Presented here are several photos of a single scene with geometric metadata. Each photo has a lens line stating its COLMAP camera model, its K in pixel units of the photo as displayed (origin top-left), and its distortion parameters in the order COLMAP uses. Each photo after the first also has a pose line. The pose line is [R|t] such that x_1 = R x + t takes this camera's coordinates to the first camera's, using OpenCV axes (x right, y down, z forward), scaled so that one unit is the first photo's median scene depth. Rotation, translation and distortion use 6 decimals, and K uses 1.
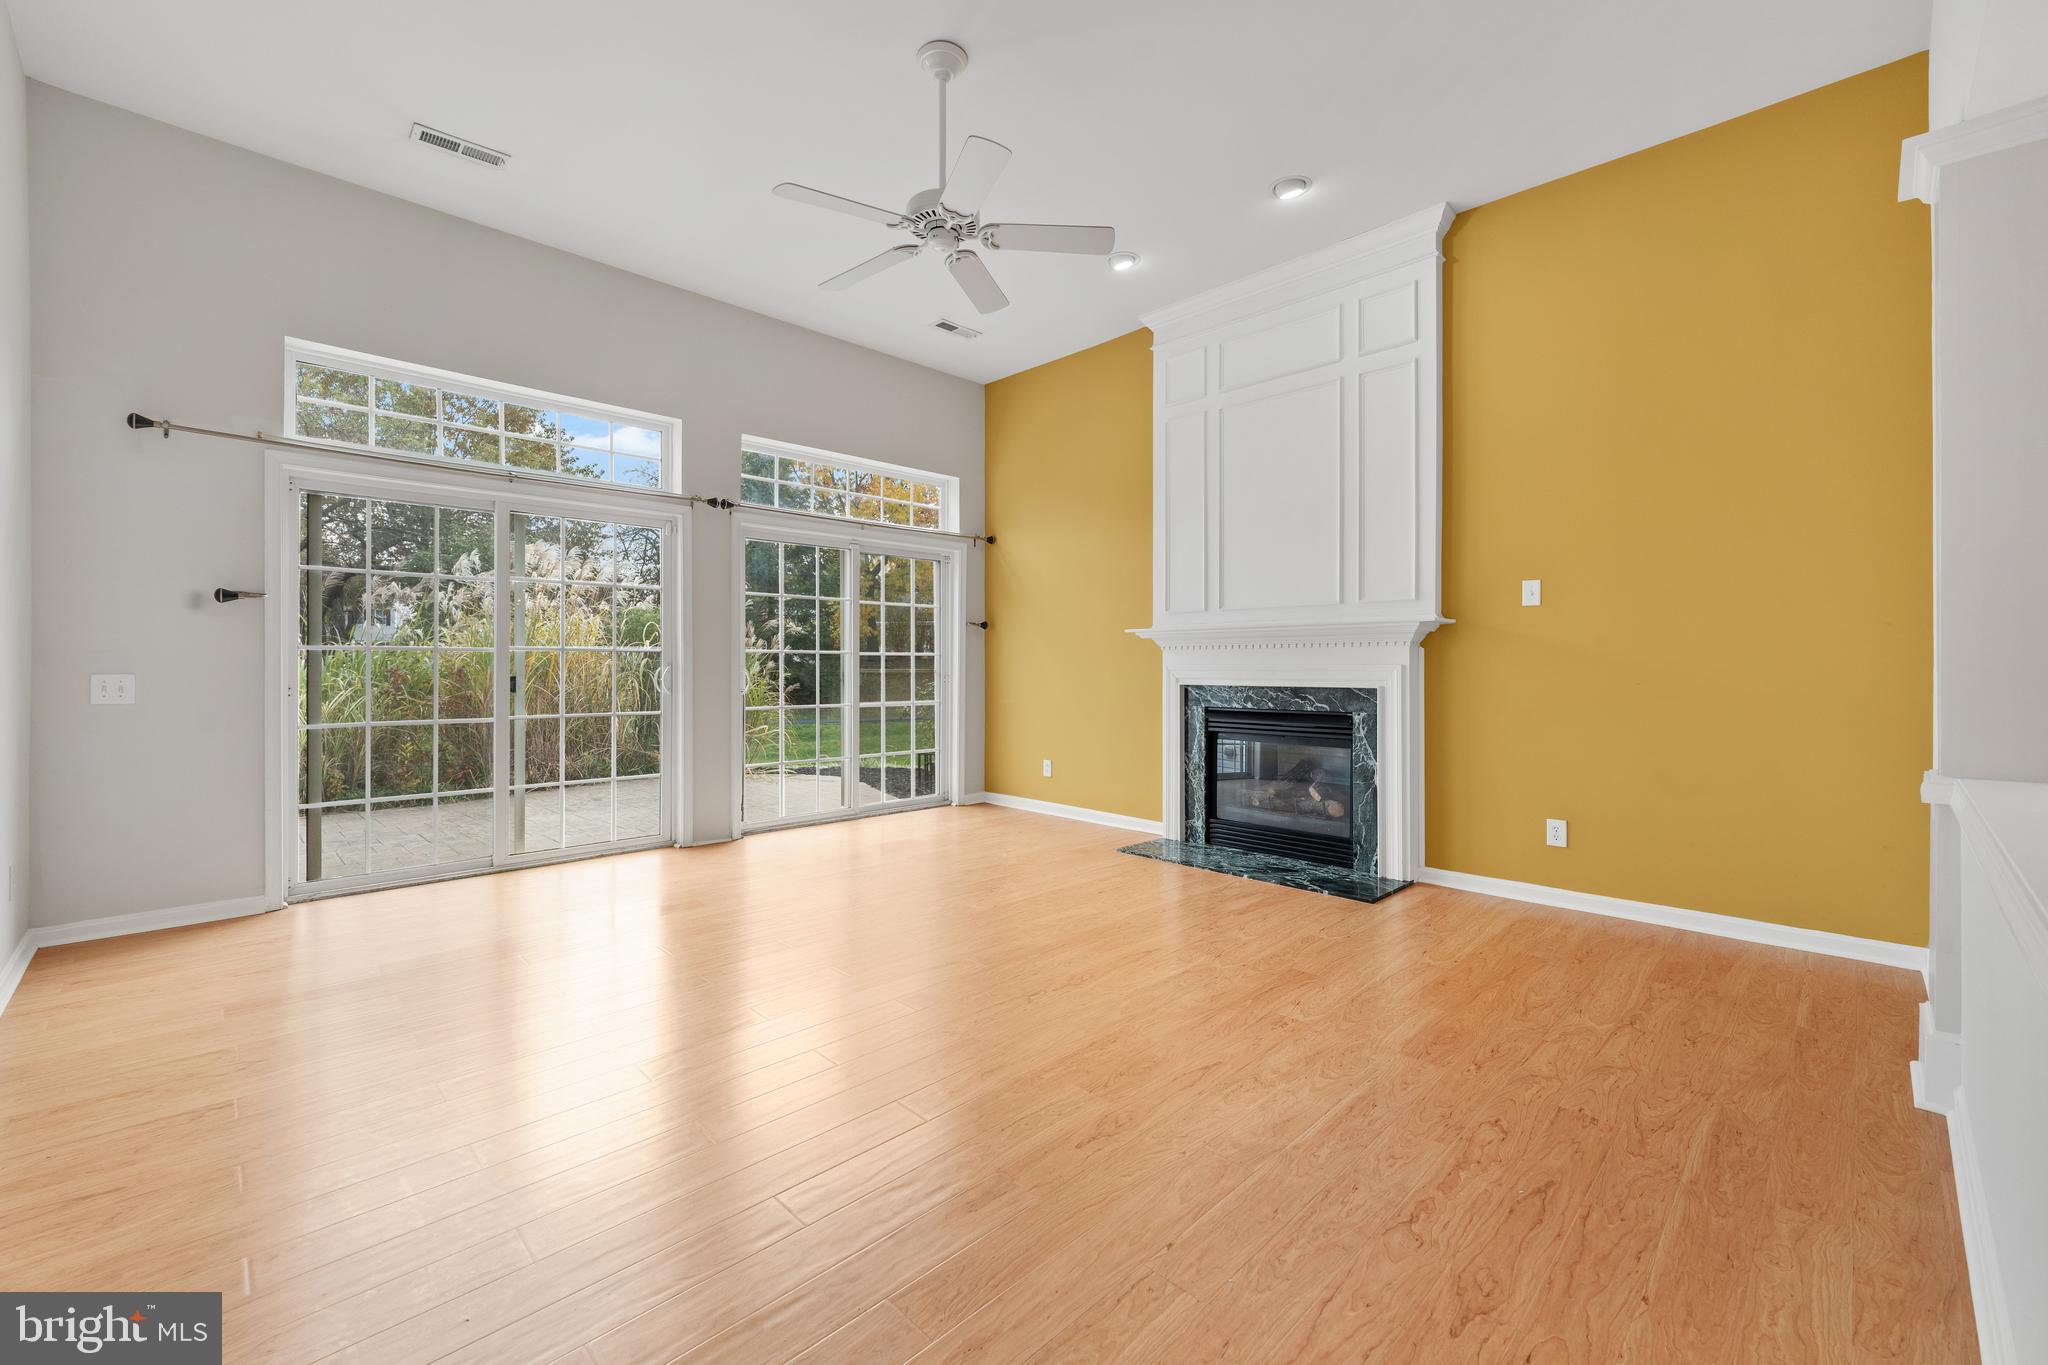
lens RADIAL K [[834.9, 0, 1026.6], [0, 834.9, 653.8], [0, 0, 1]] dist [0.001933, -0.000907]
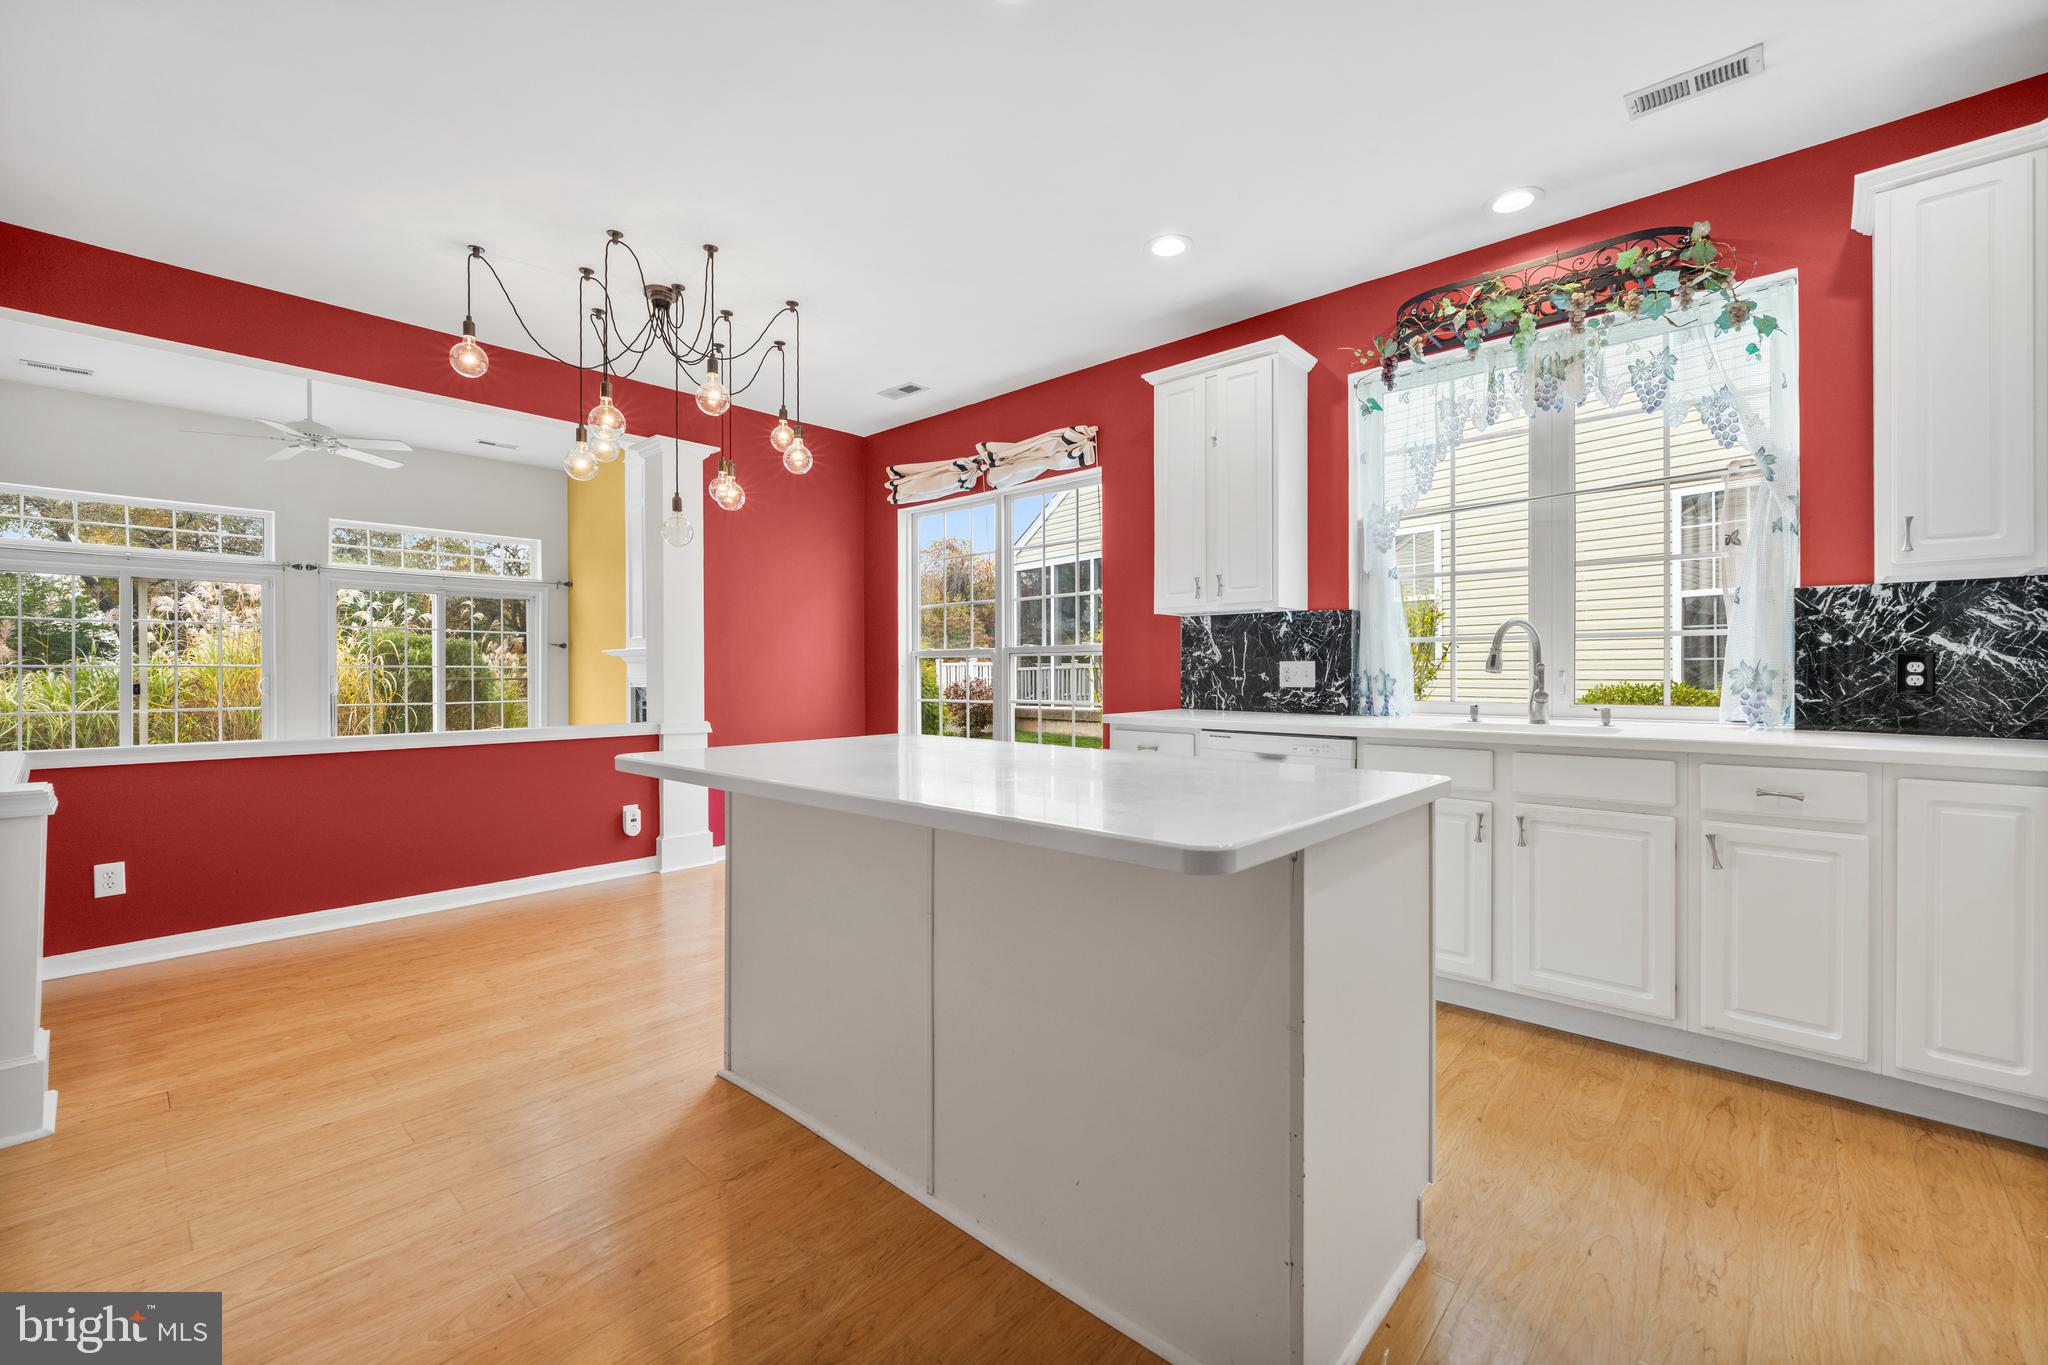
lens RADIAL K [[834.9, 0, 1038.4], [0, 834.9, 664.6], [0, 0, 1]] dist [0.001933, -0.000907]
pose [[0.998135, -0.006059, 0.060739, 0.896355], [0.005758, 0.999970, 0.005137, -0.006904], [-0.060768, -0.004778, 0.998140, -0.605579]]
